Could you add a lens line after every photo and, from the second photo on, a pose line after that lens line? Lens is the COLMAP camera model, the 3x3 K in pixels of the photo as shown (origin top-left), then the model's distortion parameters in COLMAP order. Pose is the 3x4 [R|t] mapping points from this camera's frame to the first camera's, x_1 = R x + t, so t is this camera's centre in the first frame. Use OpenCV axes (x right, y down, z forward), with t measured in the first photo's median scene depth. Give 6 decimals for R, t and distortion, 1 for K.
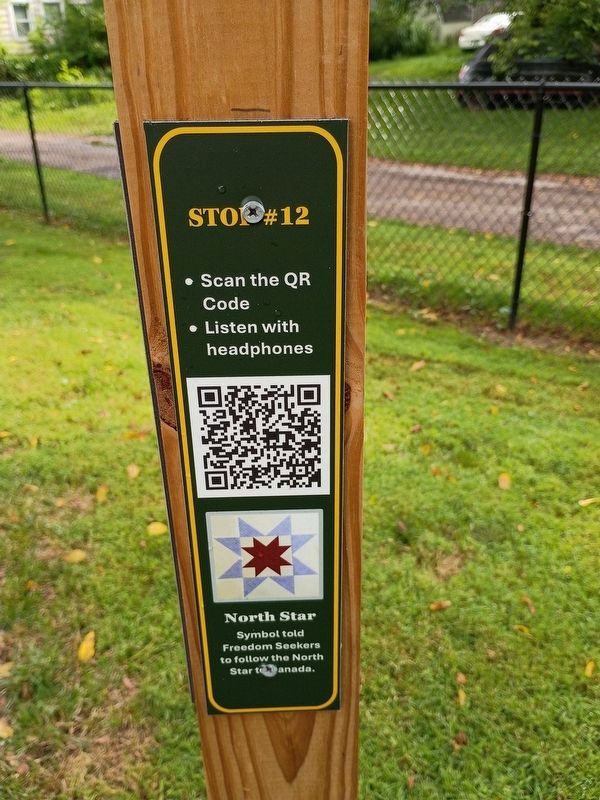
lens RADIAL K [[695.0, 0, 310.7], [0, 695.0, 388.2], [0, 0, 1]] dist [0.023623, -0.005696]
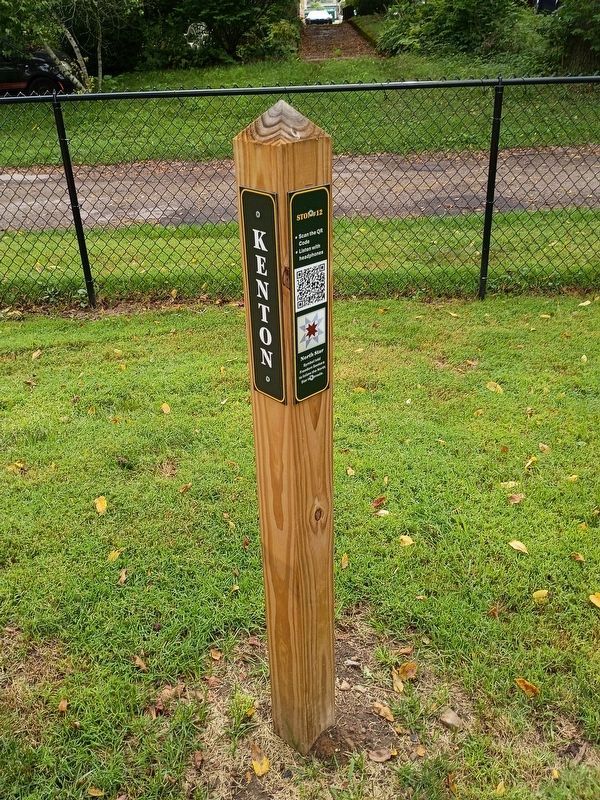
lens RADIAL K [[695.0, 0, 310.7], [0, 695.0, 388.2], [0, 0, 1]] dist [0.023623, -0.005696]
pose [[0.736032, -0.307564, 0.603043, -1.692088], [0.295836, 0.947401, 0.122117, 0.101640], [-0.608882, 0.088520, 0.788306, -1.140793]]
